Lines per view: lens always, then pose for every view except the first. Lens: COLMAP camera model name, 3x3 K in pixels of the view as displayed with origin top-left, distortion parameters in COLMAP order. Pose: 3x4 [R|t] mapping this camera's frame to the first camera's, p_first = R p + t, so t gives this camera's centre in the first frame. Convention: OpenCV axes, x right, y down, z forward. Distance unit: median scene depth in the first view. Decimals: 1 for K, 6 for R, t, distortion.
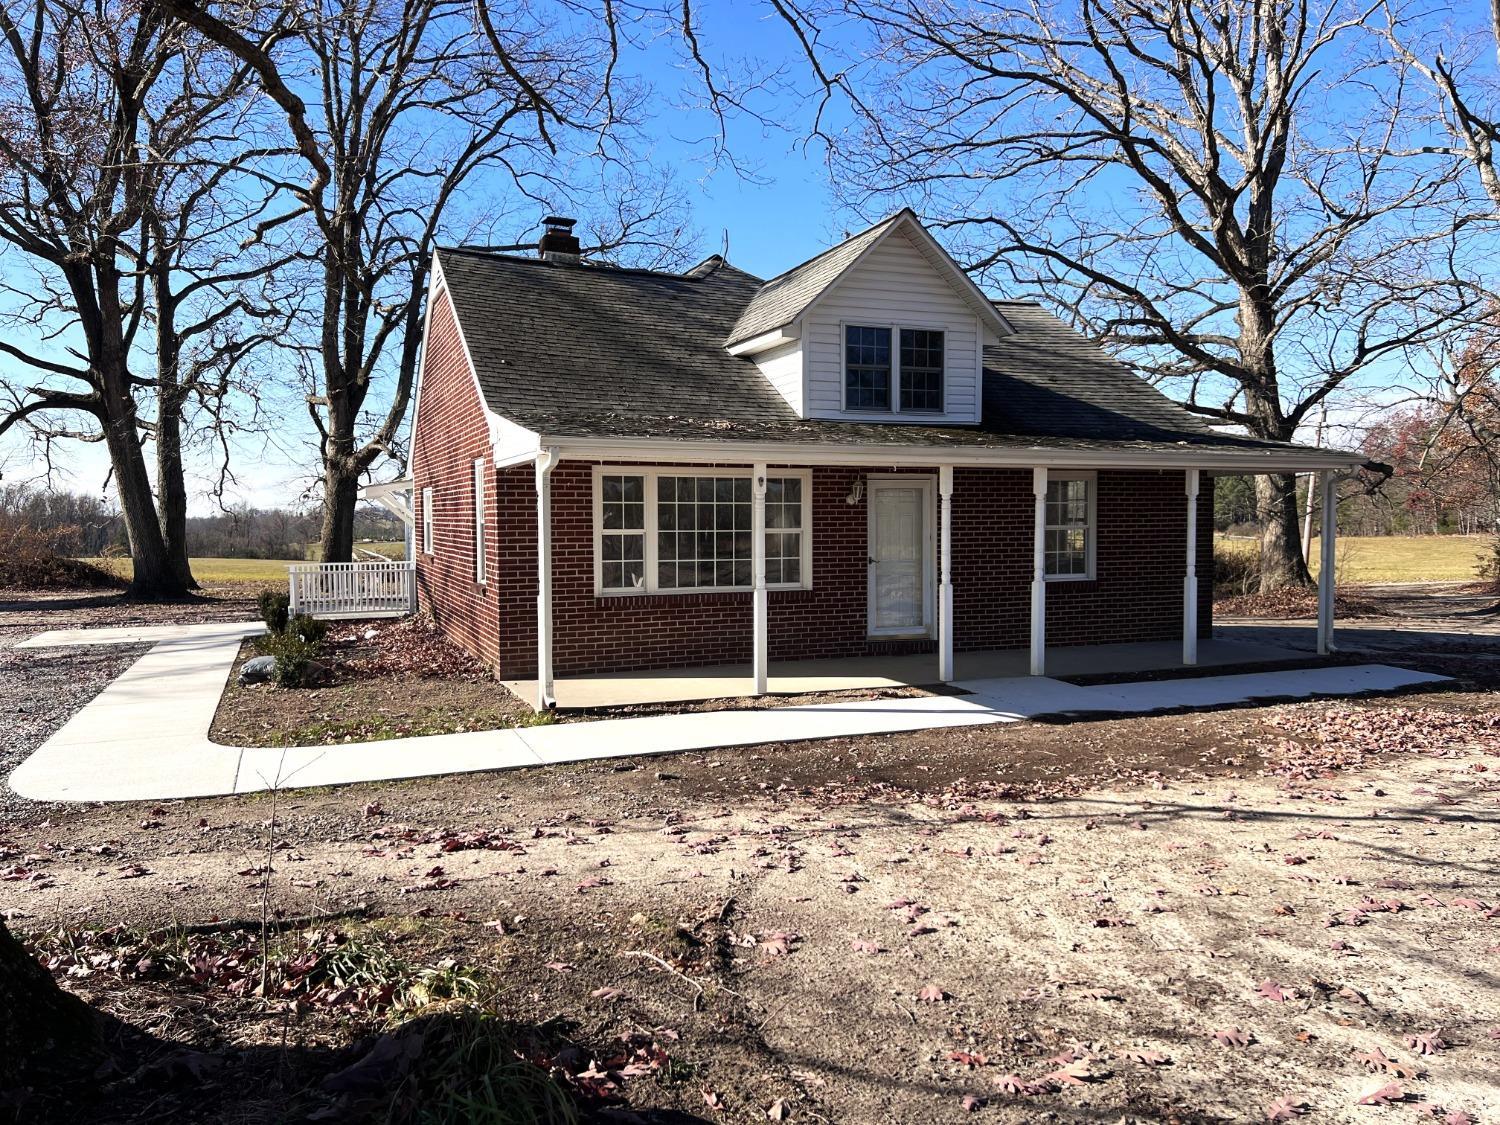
lens RADIAL K [[1123.9, 0, 746.8], [0, 1123.9, 557.8], [0, 0, 1]] dist [0.047196, -0.037068]
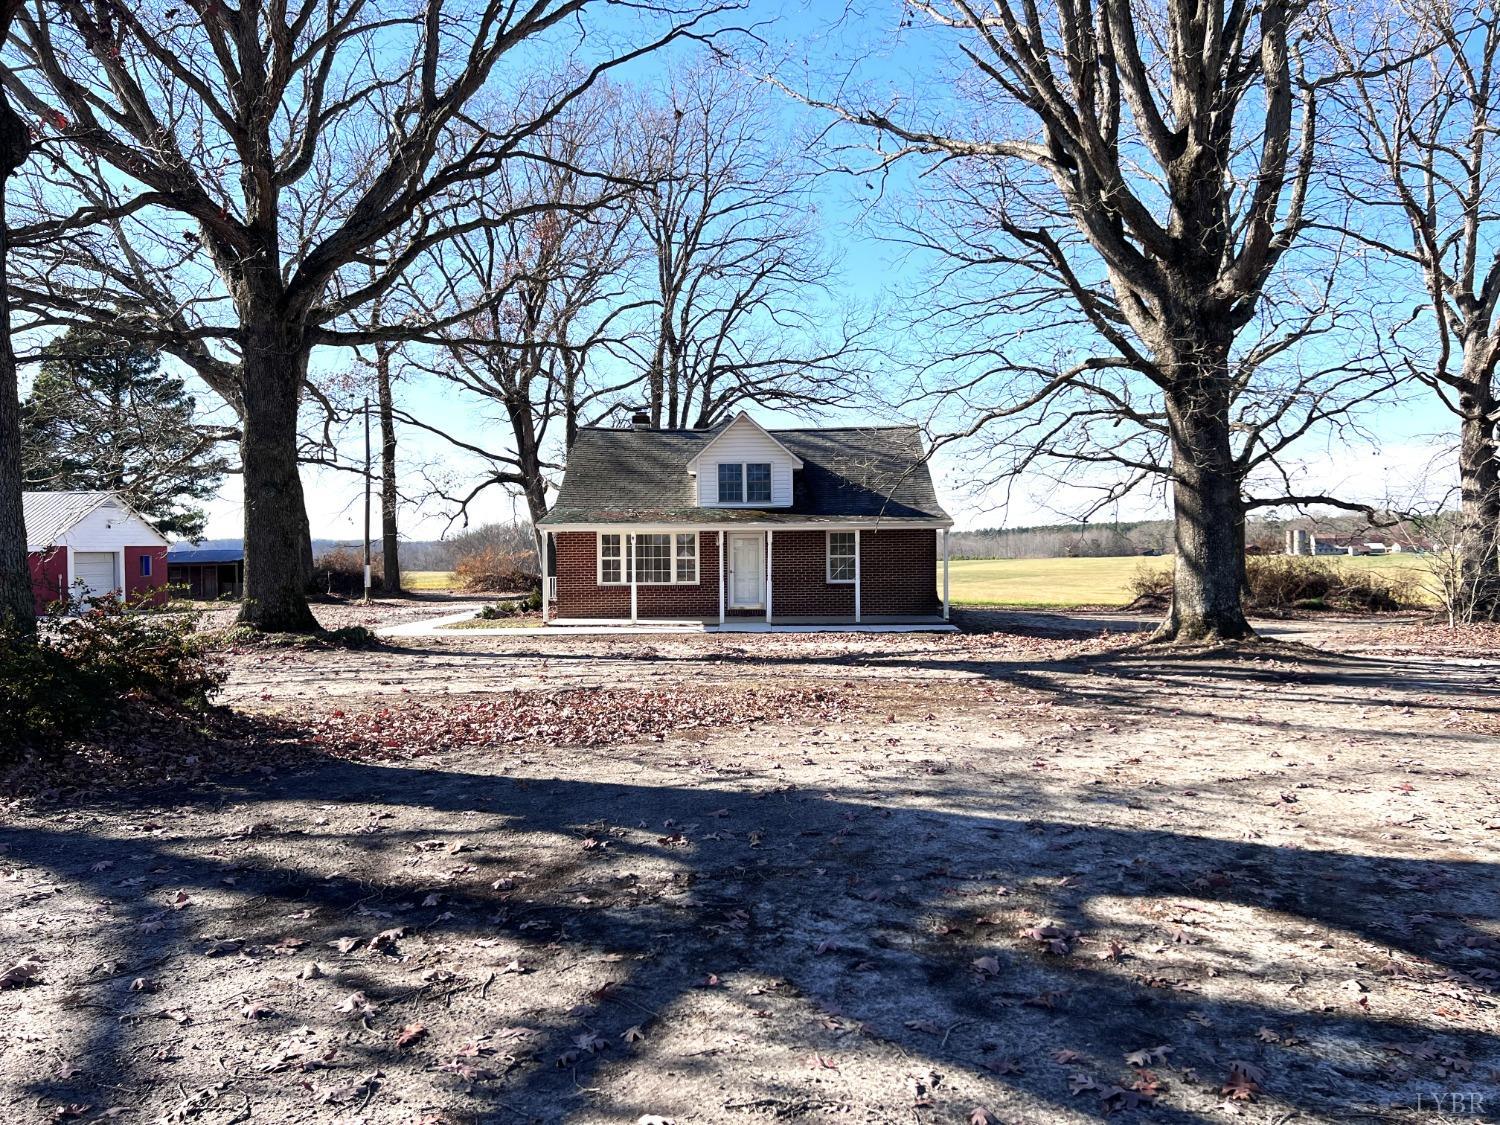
lens RADIAL K [[1123.9, 0, 749.7], [0, 1123.9, 563.0], [0, 0, 1]] dist [0.047196, -0.037068]
pose [[0.911718, 0.008136, -0.410737, 1.017963], [-0.012412, 0.999893, -0.007746, 0.001569], [0.410630, 0.012160, 0.911721, -0.941484]]
